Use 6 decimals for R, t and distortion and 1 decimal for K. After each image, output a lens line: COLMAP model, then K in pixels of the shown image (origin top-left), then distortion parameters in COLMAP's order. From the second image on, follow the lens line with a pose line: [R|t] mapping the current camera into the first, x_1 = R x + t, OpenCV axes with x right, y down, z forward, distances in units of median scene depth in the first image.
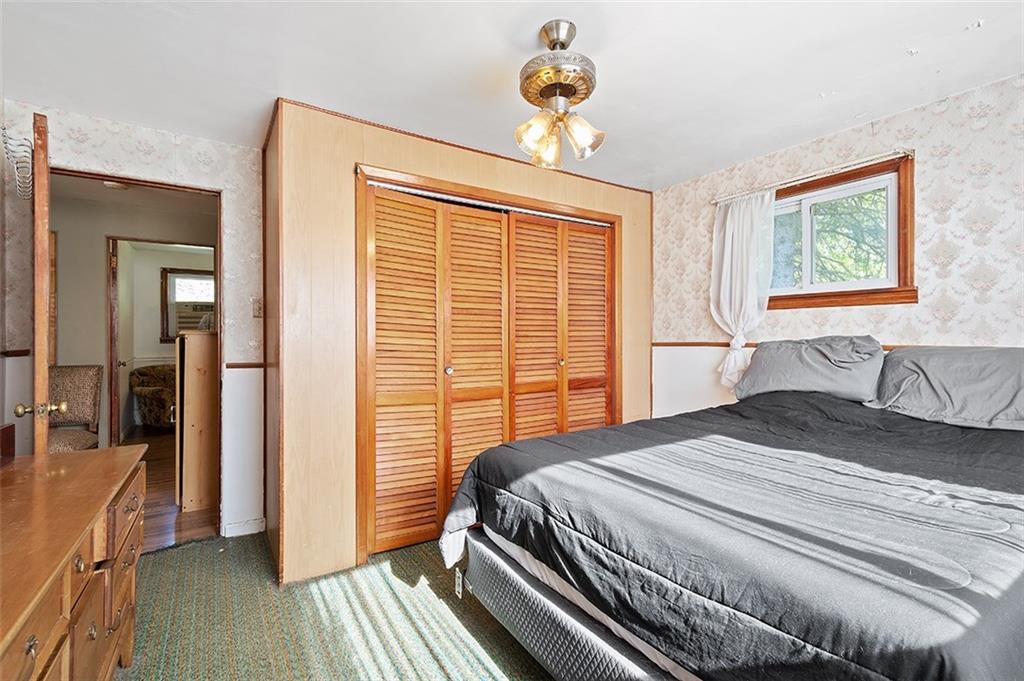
lens RADIAL K [[456.0, 0, 517.1], [0, 456.0, 337.5], [0, 0, 1]] dist [0.002885, -0.000404]
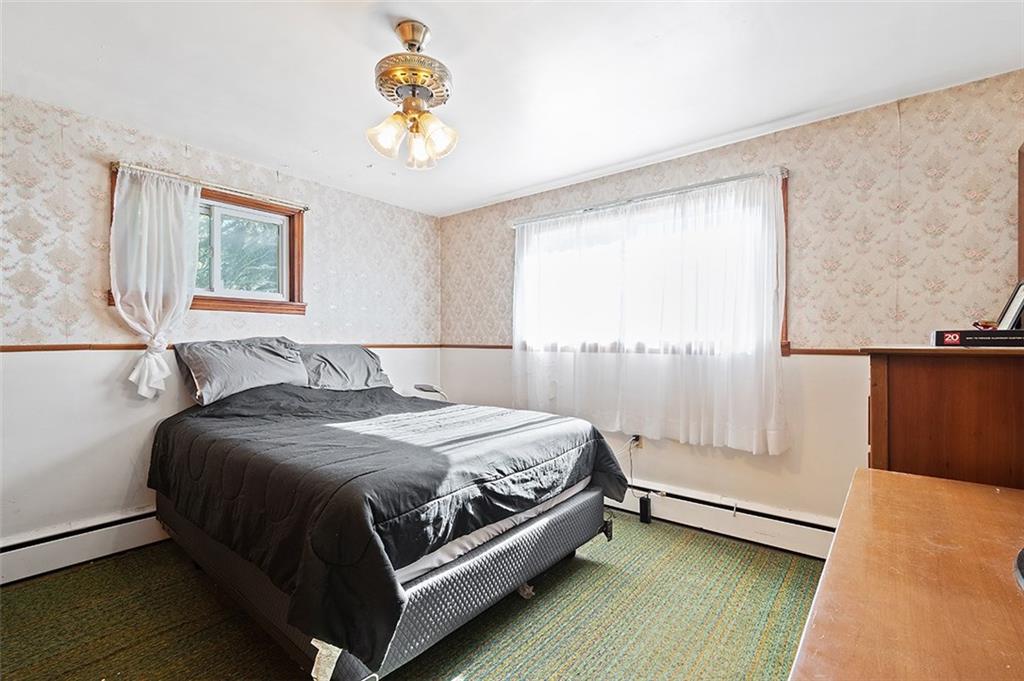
lens RADIAL K [[456.0, 0, 517.1], [0, 456.0, 337.5], [0, 0, 1]] dist [0.002885, -0.000404]
pose [[-0.310813, 0.004426, 0.950461, -1.069359], [-0.003734, 0.999976, -0.005877, 0.002771], [-0.950464, -0.005376, -0.310789, 1.233104]]
